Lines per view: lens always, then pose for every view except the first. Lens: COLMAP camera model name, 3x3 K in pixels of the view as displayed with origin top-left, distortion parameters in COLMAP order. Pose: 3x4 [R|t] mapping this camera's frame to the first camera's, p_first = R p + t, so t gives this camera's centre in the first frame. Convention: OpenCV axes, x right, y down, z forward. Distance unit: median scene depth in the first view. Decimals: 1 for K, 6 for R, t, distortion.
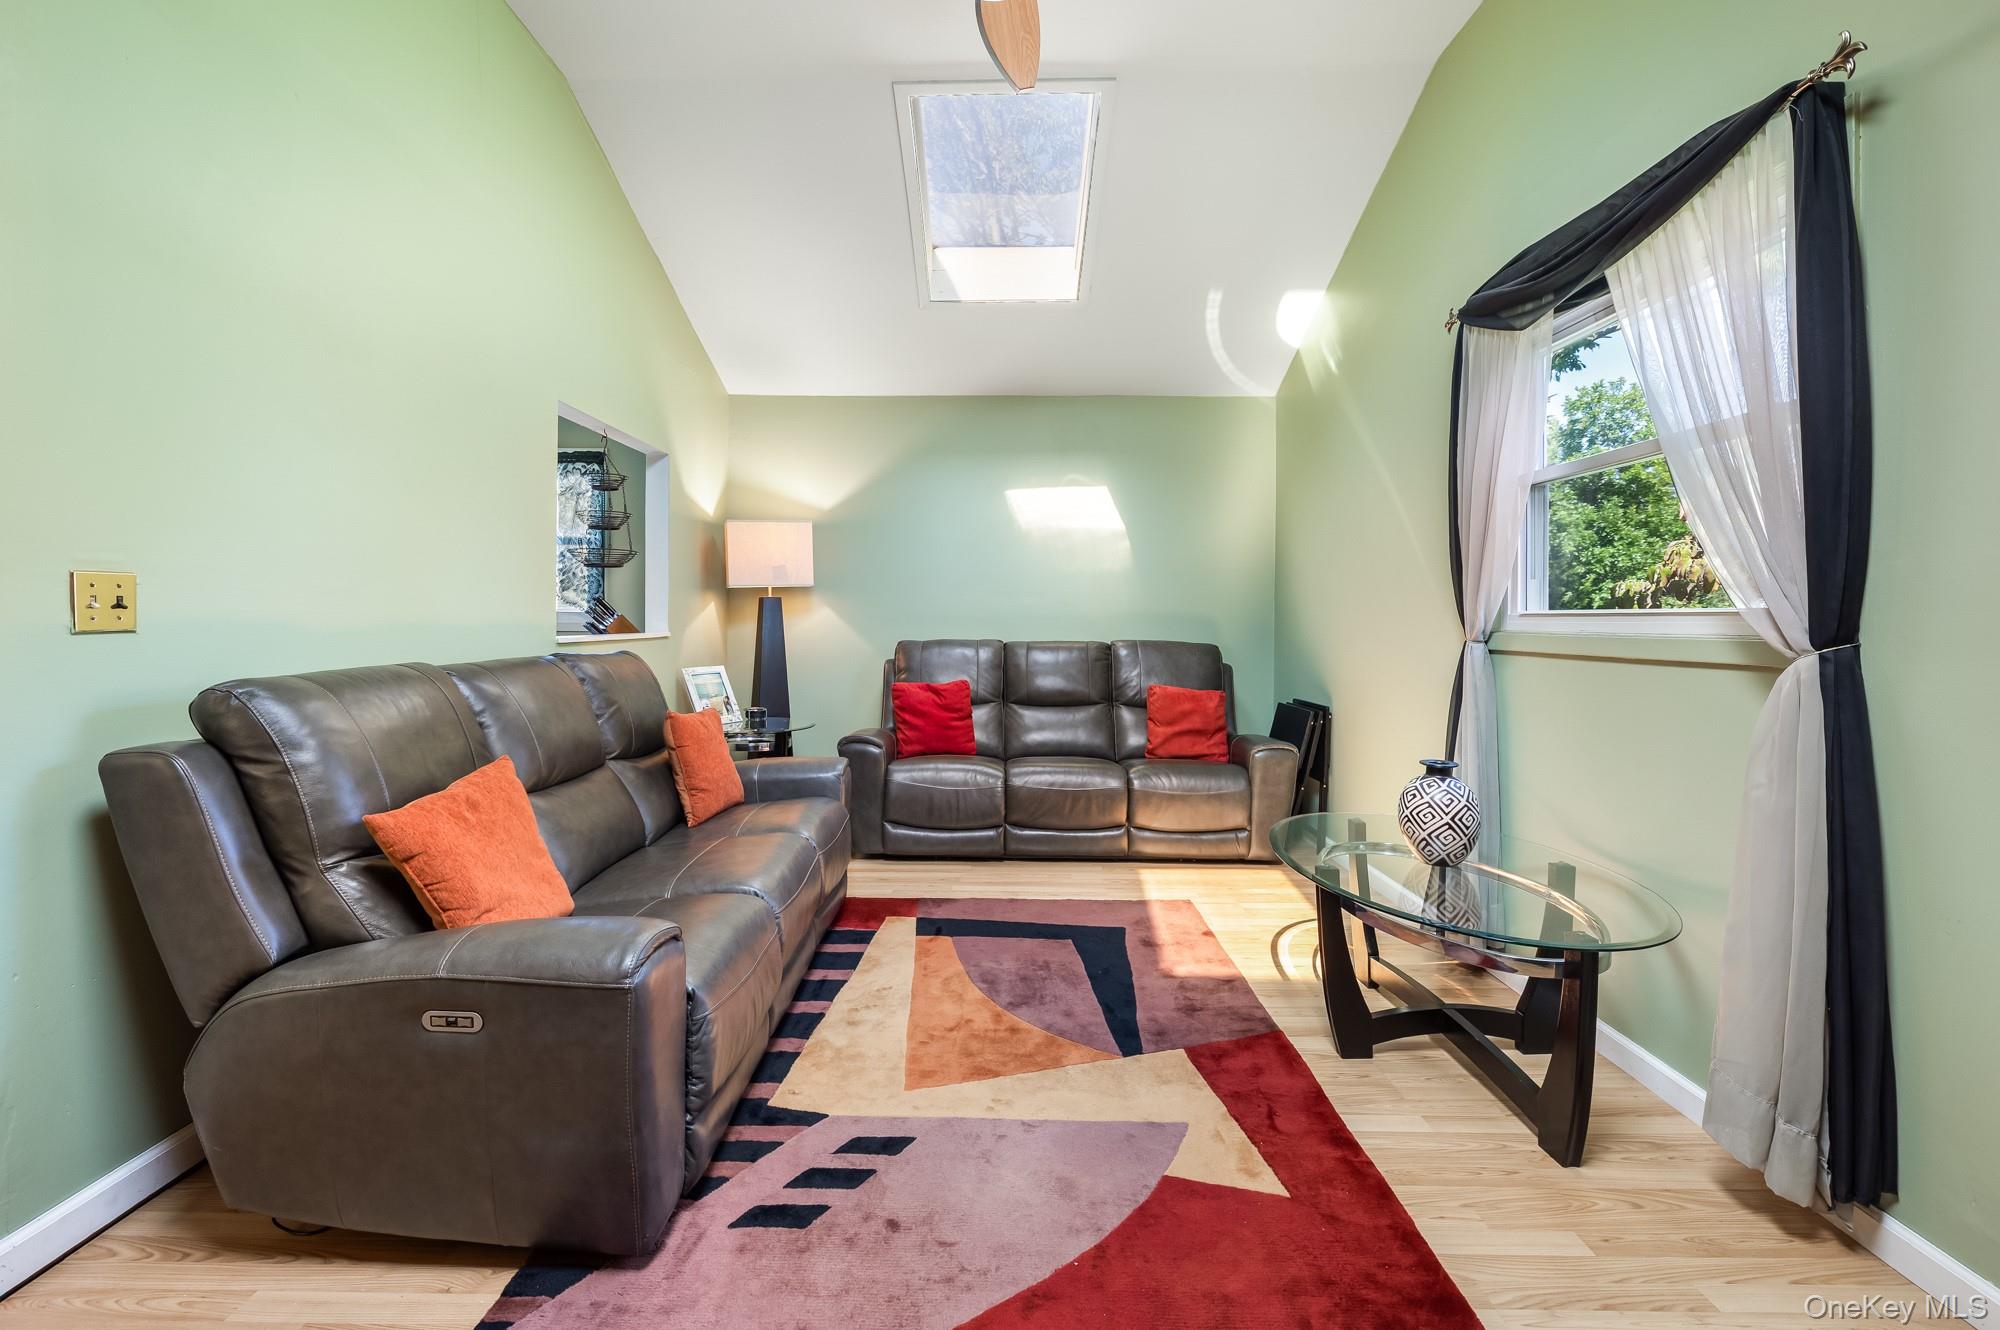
lens RADIAL K [[832.8, 0, 995.0], [0, 832.8, 653.1], [0, 0, 1]] dist [-0.000498, -0.000045]
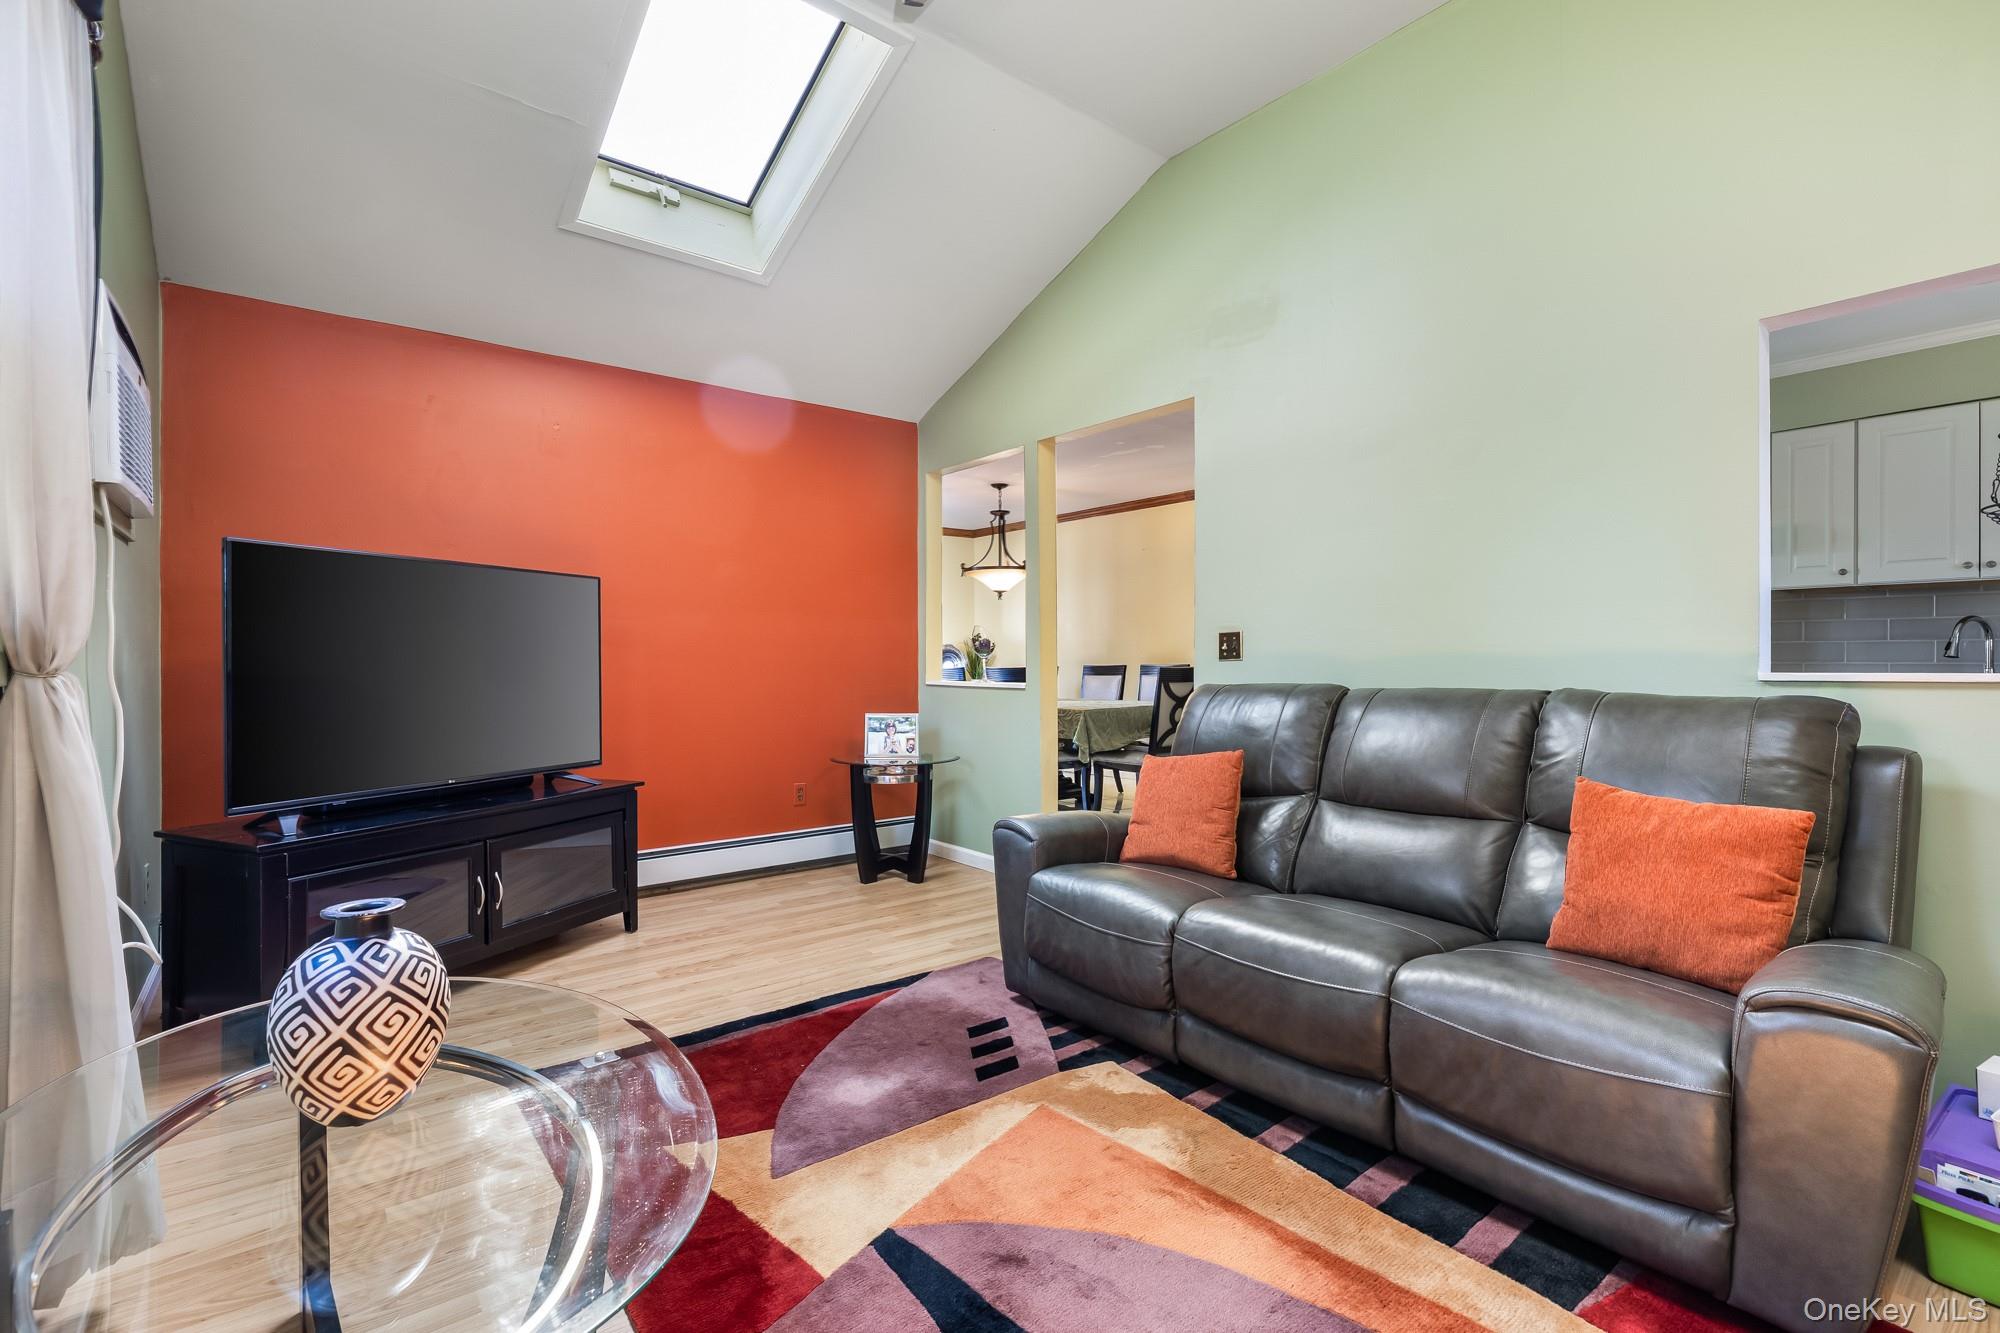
lens RADIAL K [[925.0, 0, 1000.0], [0, 925.0, 666.5], [0, 0, 1]] dist [-0.003600, -0.000576]
pose [[-0.775790, 0.000366, -0.630991, 0.607892], [-0.019237, 0.999521, 0.024230, -0.035653], [0.630698, 0.030936, -0.775411, 1.724015]]
